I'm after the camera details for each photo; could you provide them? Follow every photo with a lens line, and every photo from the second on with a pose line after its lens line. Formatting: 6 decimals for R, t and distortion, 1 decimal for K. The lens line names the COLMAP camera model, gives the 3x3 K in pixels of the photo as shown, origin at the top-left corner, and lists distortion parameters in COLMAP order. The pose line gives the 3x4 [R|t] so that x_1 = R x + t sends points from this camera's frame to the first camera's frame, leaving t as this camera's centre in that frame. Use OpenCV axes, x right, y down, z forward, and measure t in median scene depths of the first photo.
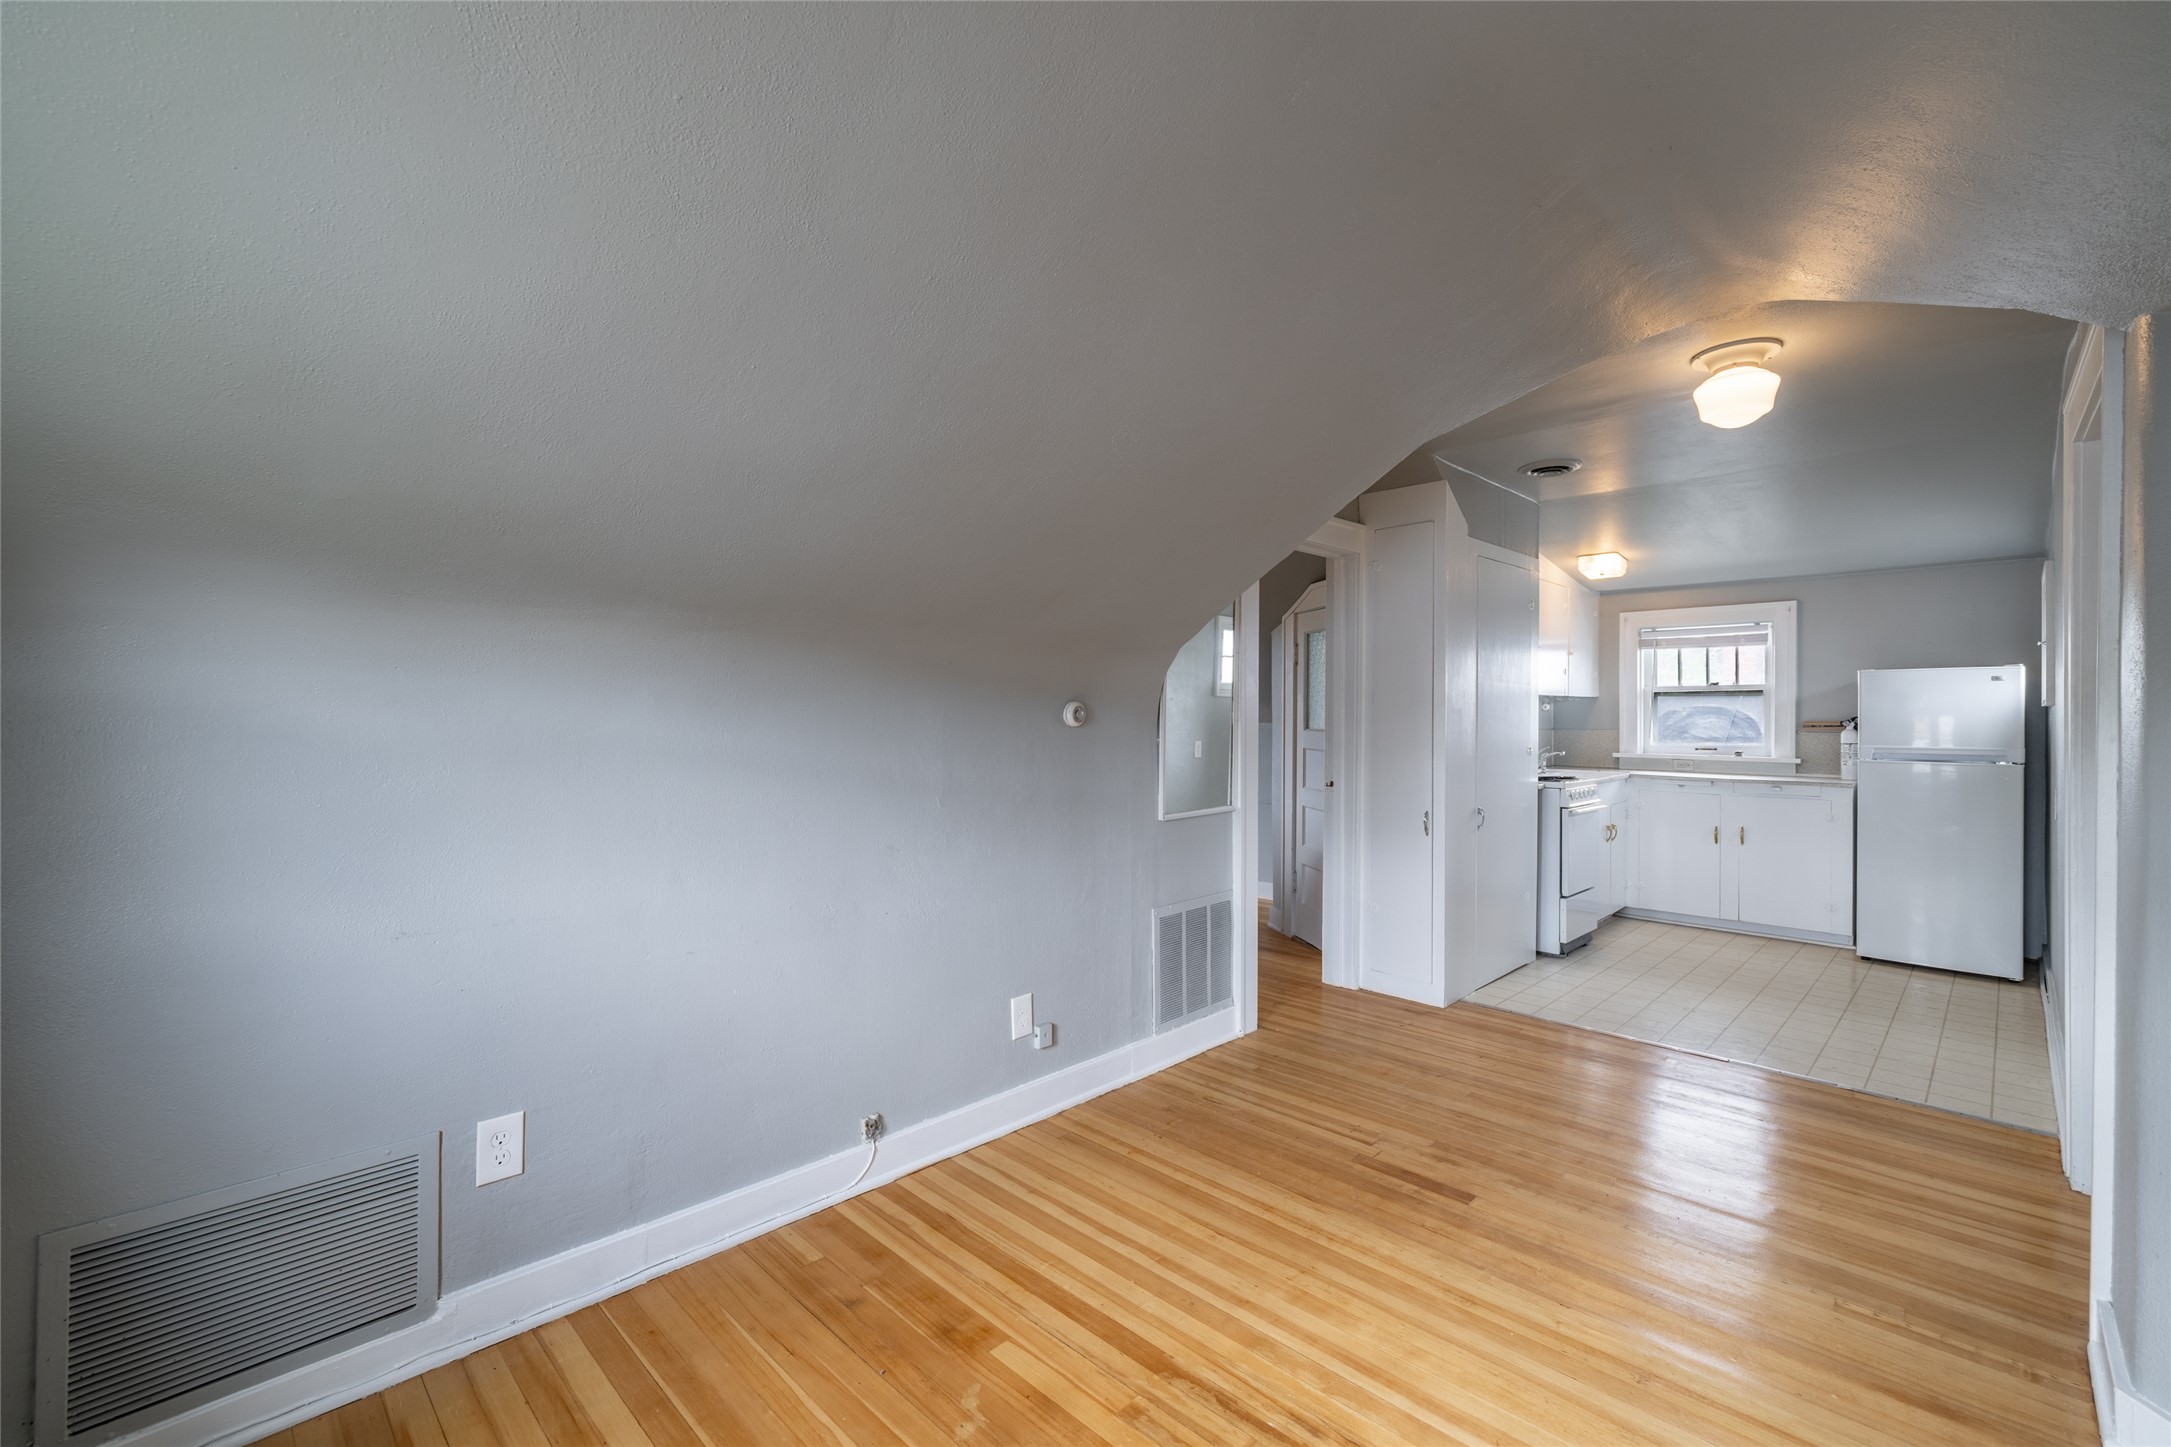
lens RADIAL K [[924.3, 0, 1075.4], [0, 924.3, 717.1], [0, 0, 1]] dist [-0.001540, -0.001156]
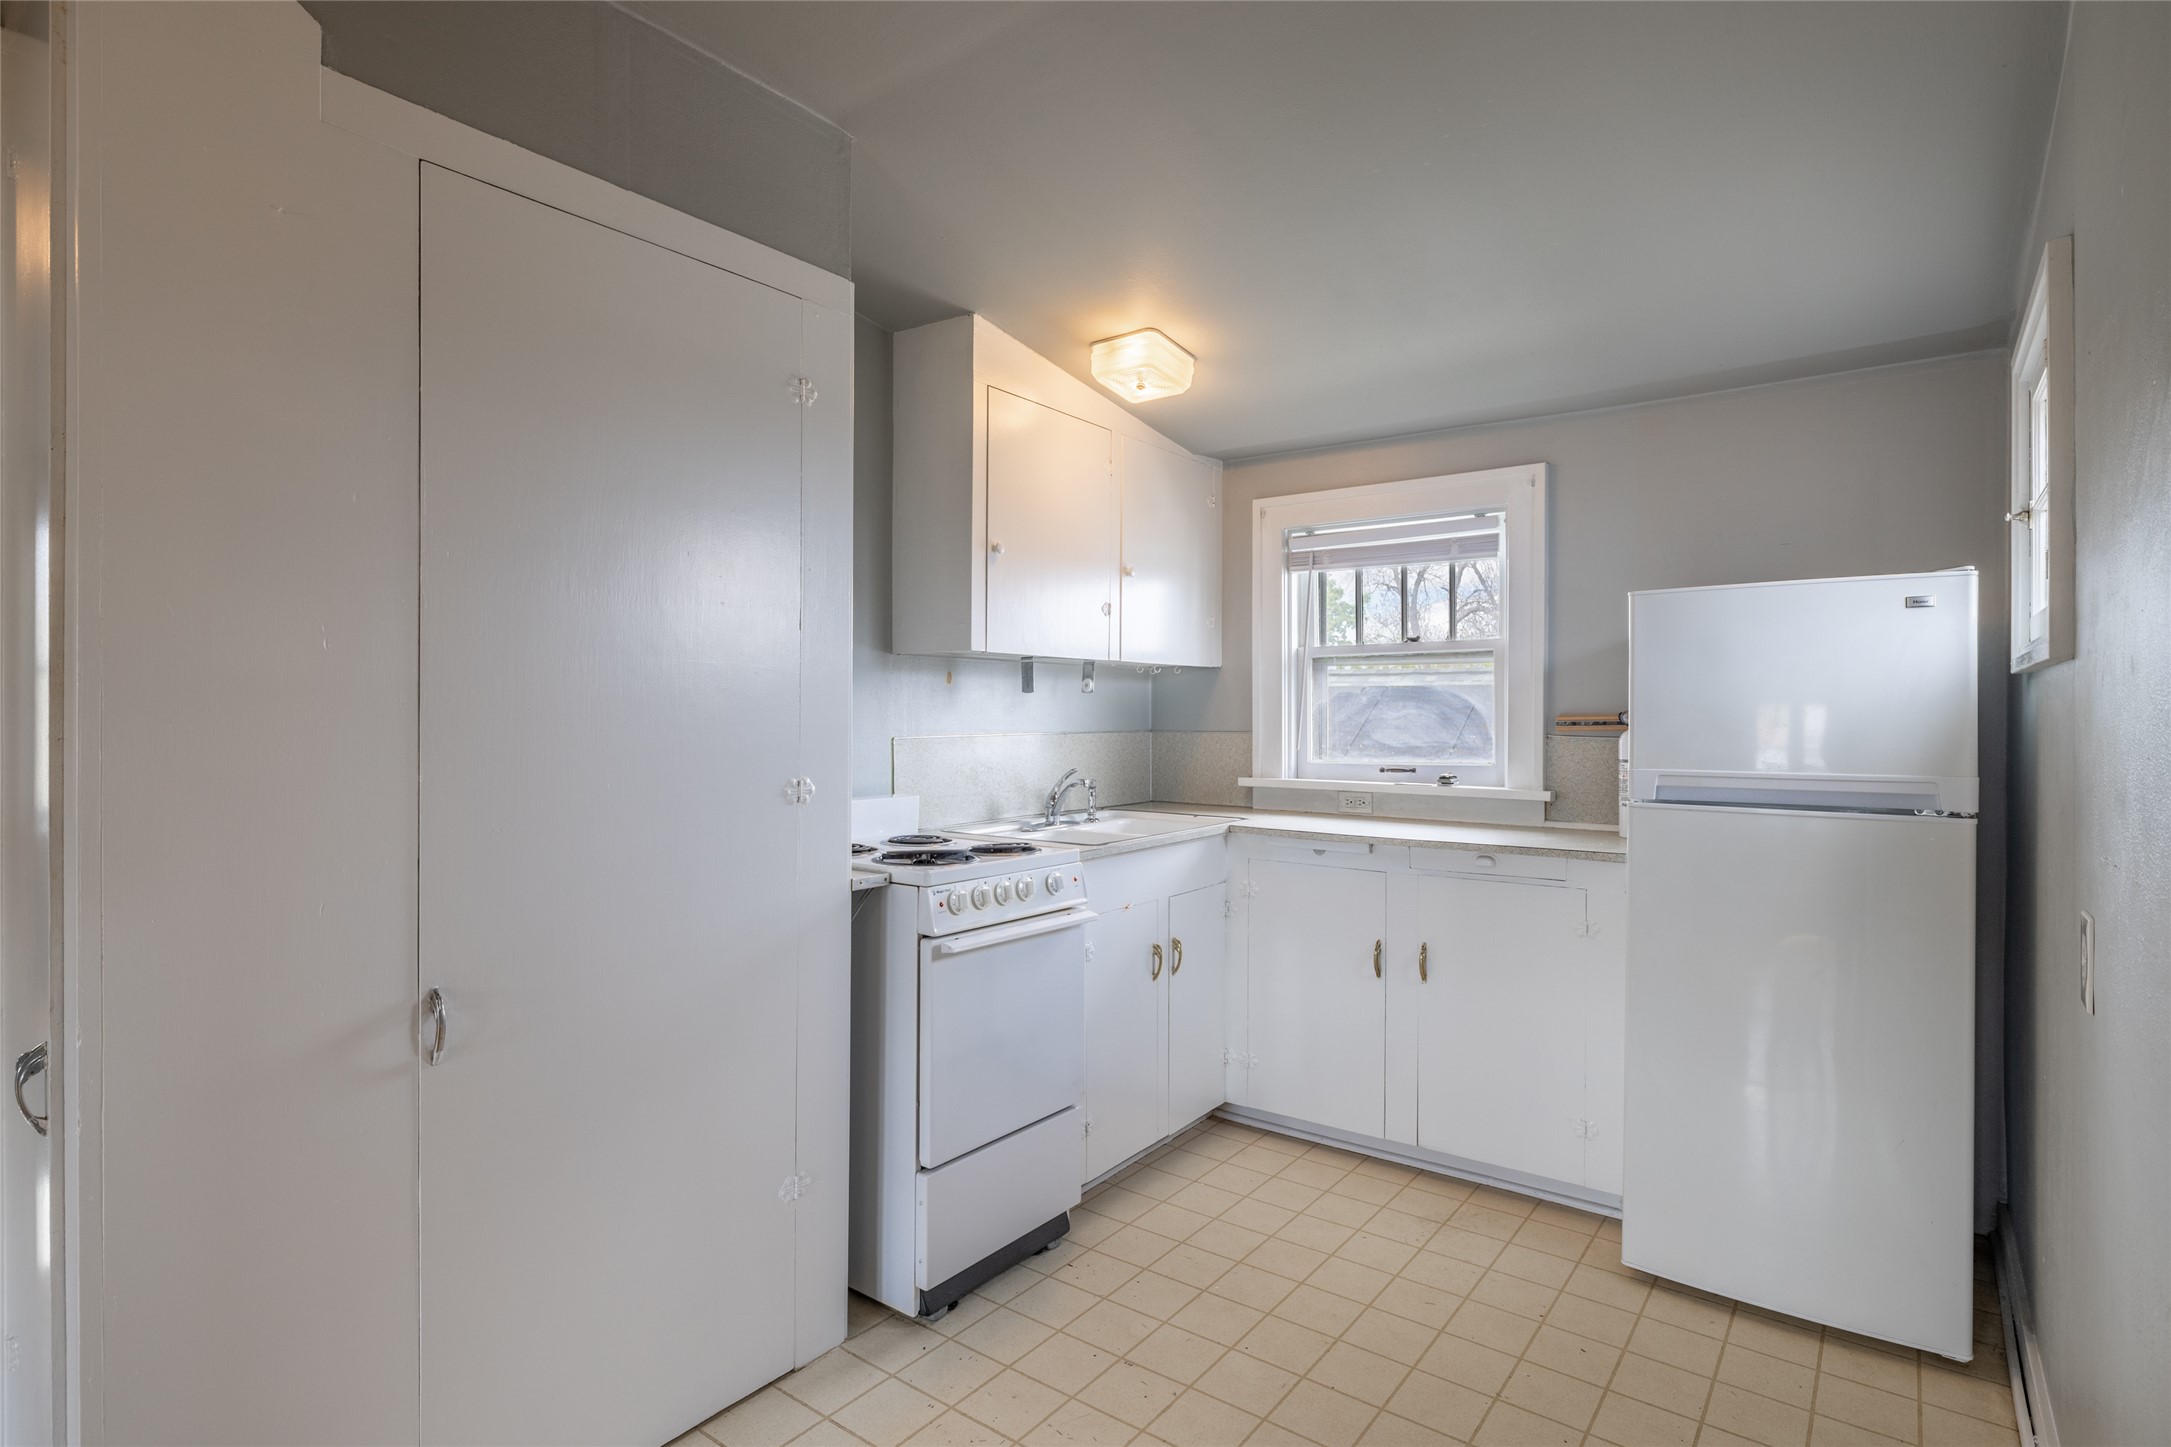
lens RADIAL K [[1109.5, 0, 1091.6], [0, 1109.5, 719.1], [0, 0, 1]] dist [-0.006654, 0.000245]
pose [[0.988276, -0.001424, 0.152673, 0.455836], [0.000987, 0.999995, 0.002940, 0.005409], [-0.152677, -0.002754, 0.988272, 0.462035]]
